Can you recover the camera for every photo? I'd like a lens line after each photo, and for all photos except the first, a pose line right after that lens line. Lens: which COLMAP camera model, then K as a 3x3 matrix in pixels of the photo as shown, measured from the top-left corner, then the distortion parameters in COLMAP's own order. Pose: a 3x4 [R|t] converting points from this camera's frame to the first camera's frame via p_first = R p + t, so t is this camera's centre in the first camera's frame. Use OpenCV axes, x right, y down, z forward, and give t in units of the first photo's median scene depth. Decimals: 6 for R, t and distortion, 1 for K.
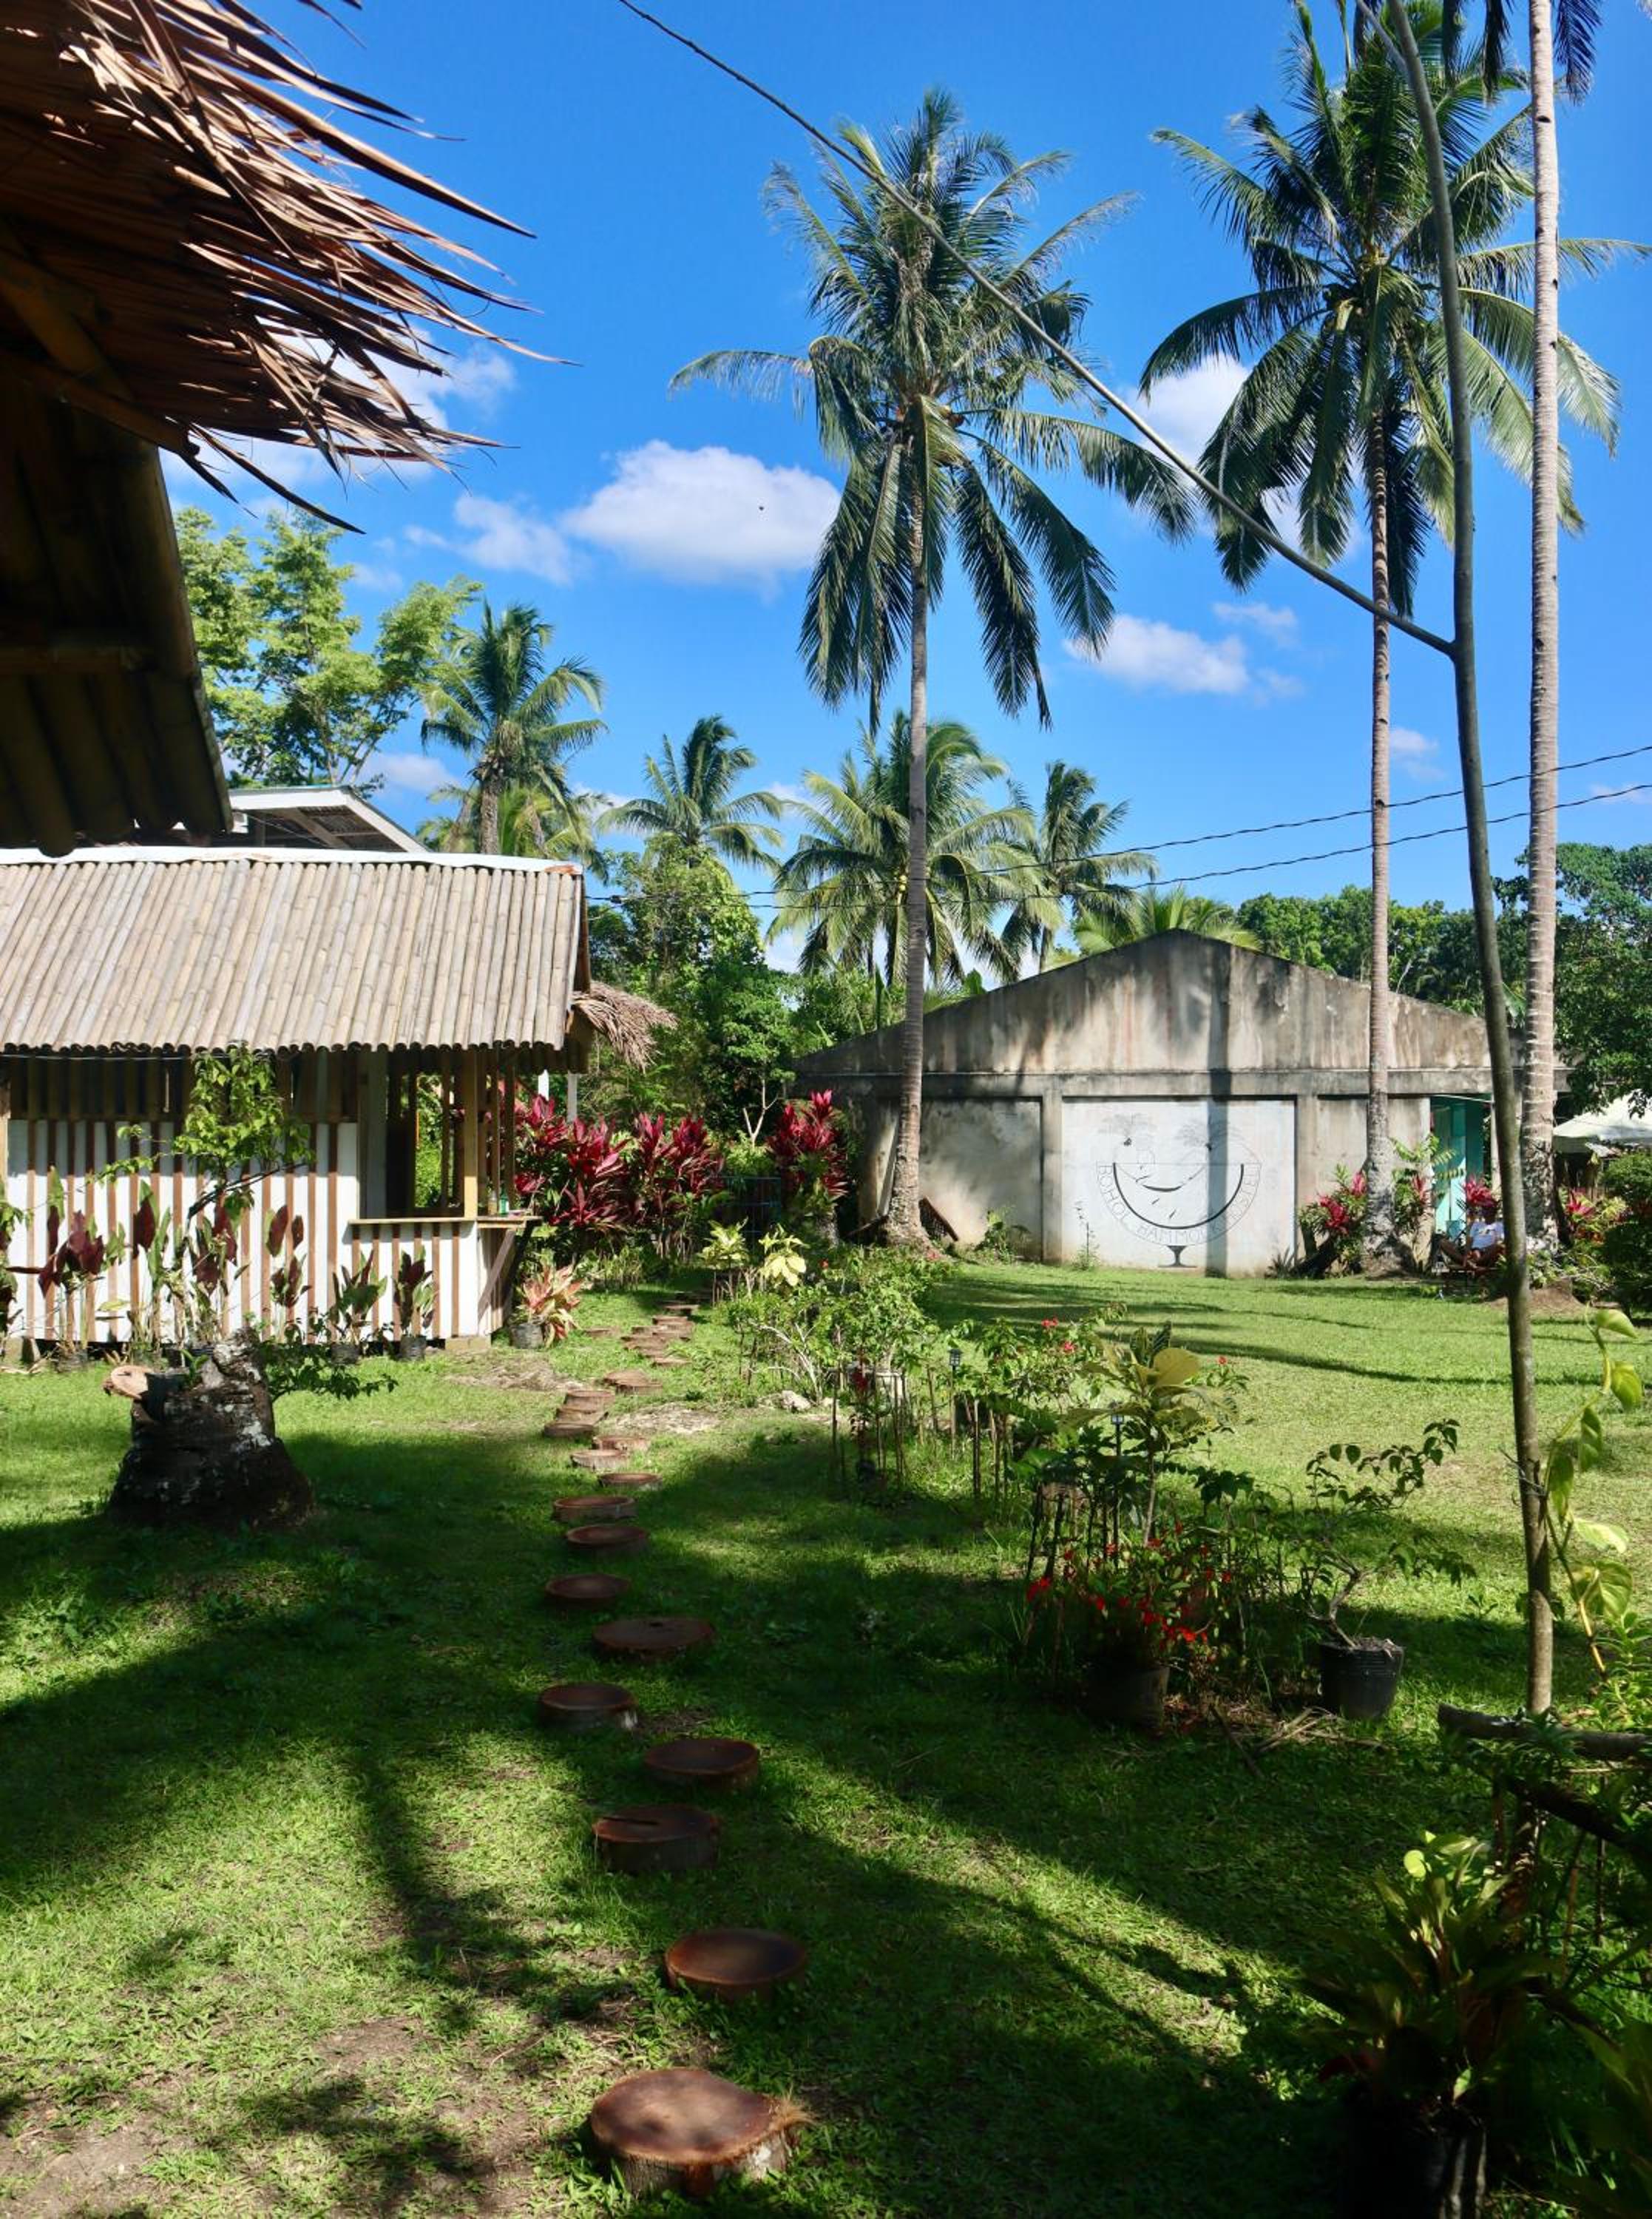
lens RADIAL K [[2110.9, 0, 824.8], [0, 2110.9, 1103.1], [0, 0, 1]] dist [-0.082089, 0.000000]
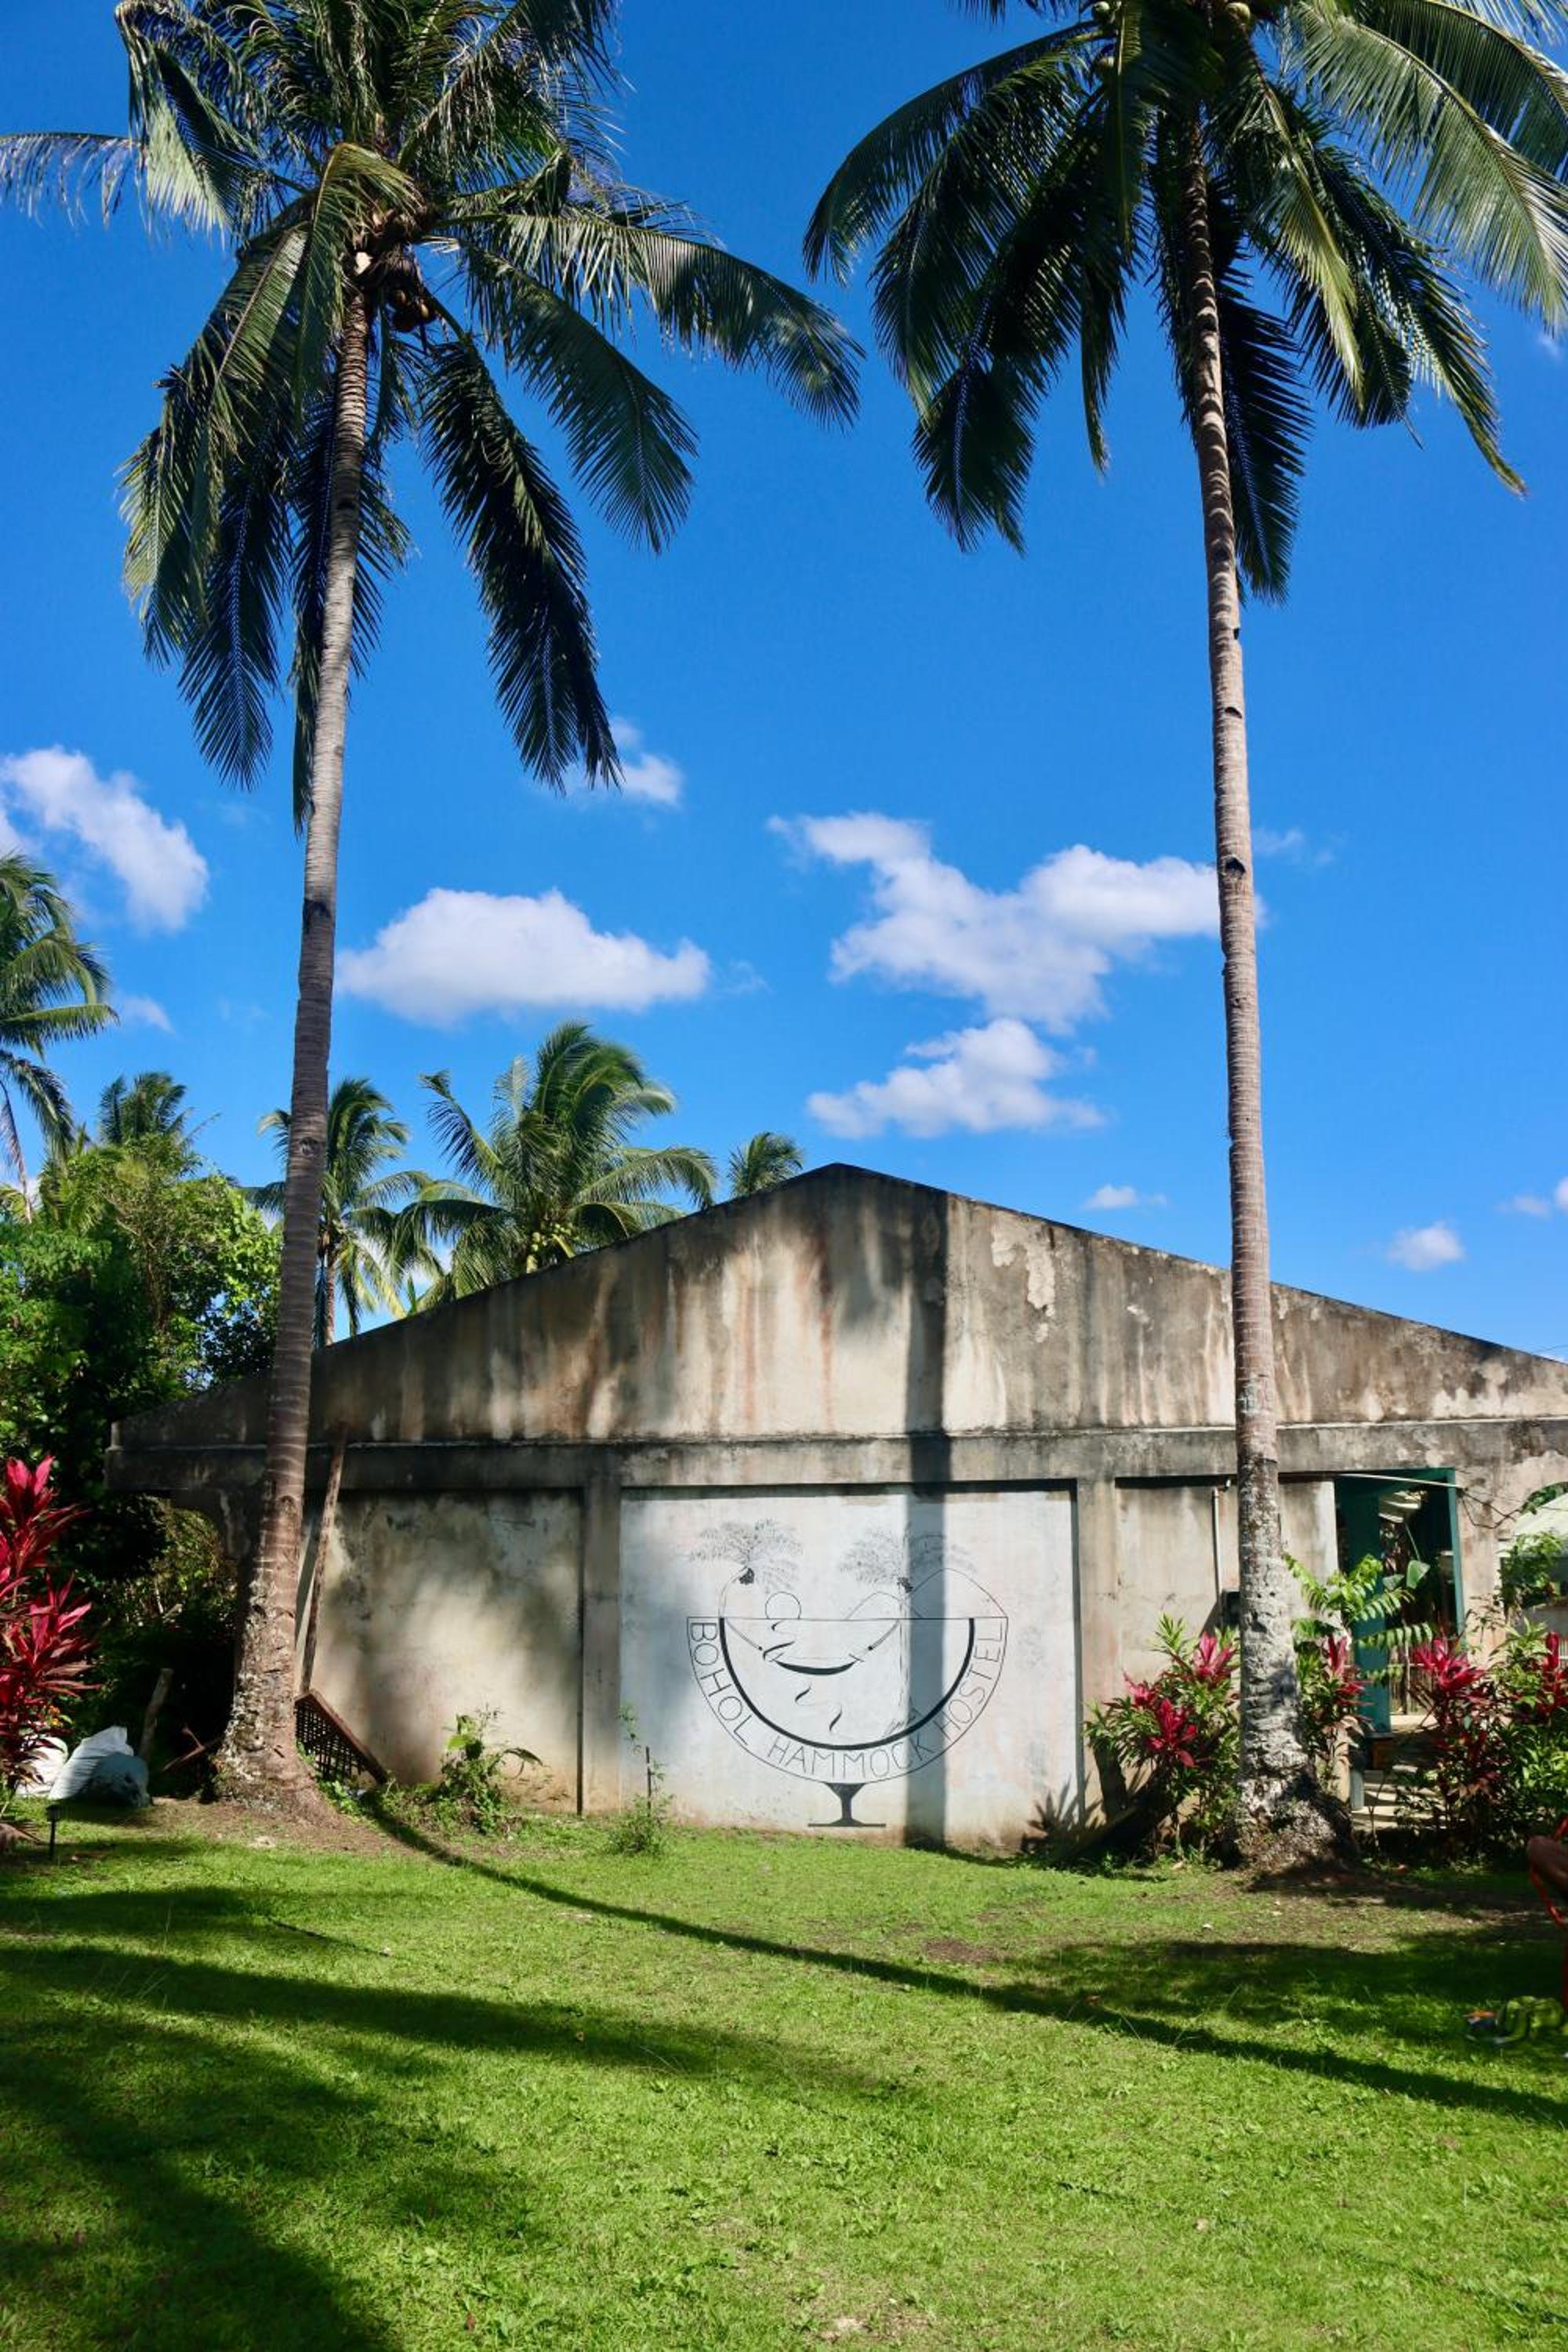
lens RADIAL K [[2176.8, 0, 799.6], [0, 2176.8, 1175.7], [0, 0, 1]] dist [-0.145371, -0.001631]
pose [[0.993632, 0.011921, 0.112042, 0.098229], [0.007135, 0.985735, -0.168156, 0.011322], [-0.112448, 0.167884, 0.979372, 0.480653]]
